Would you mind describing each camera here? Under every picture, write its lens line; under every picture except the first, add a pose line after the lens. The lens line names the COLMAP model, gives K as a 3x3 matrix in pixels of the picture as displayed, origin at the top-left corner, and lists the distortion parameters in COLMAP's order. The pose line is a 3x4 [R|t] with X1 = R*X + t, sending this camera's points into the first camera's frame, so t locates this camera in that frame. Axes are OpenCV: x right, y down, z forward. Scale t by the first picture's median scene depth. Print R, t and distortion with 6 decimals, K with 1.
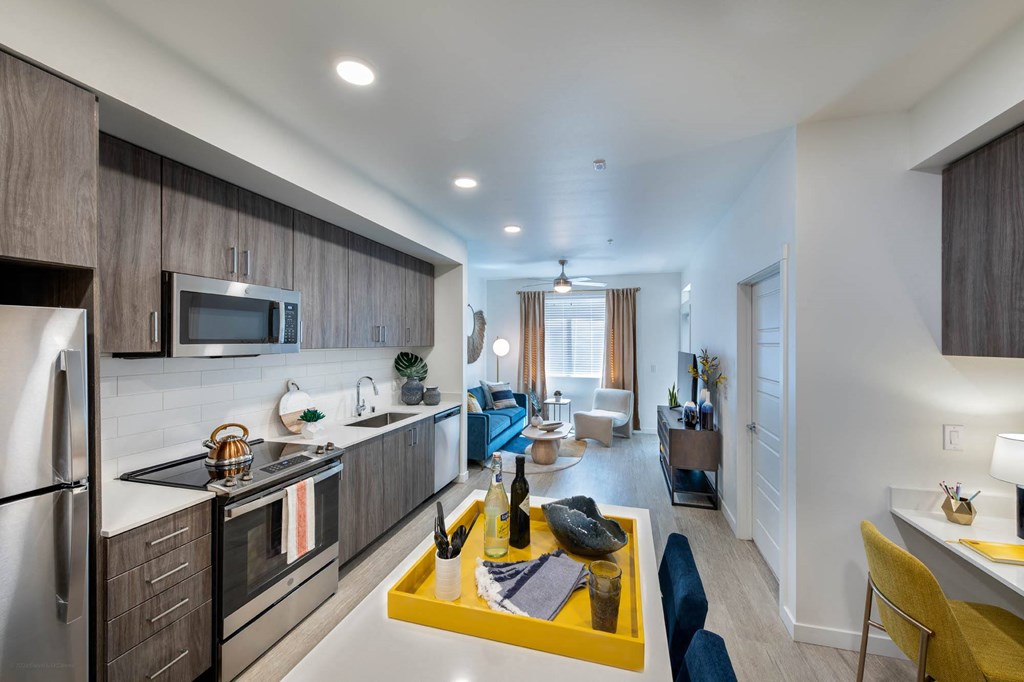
lens RADIAL K [[400.3, 0, 516.8], [0, 400.3, 344.1], [0, 0, 1]] dist [0.000166, -0.000127]
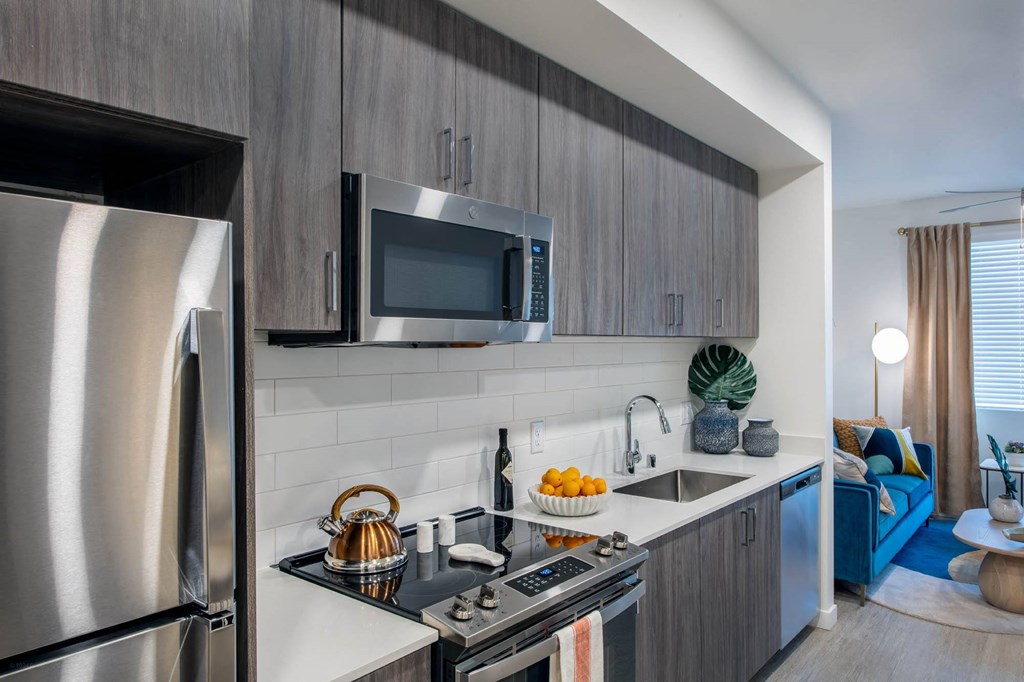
lens RADIAL K [[683.1, 0, 515.0], [0, 683.1, 345.6], [0, 0, 1]] dist [0.004992, -0.001473]
pose [[0.907530, -0.000226, -0.419988, -0.265190], [0.000022, 1.000000, -0.000490, 0.031182], [0.419988, 0.000436, 0.907530, 0.249151]]
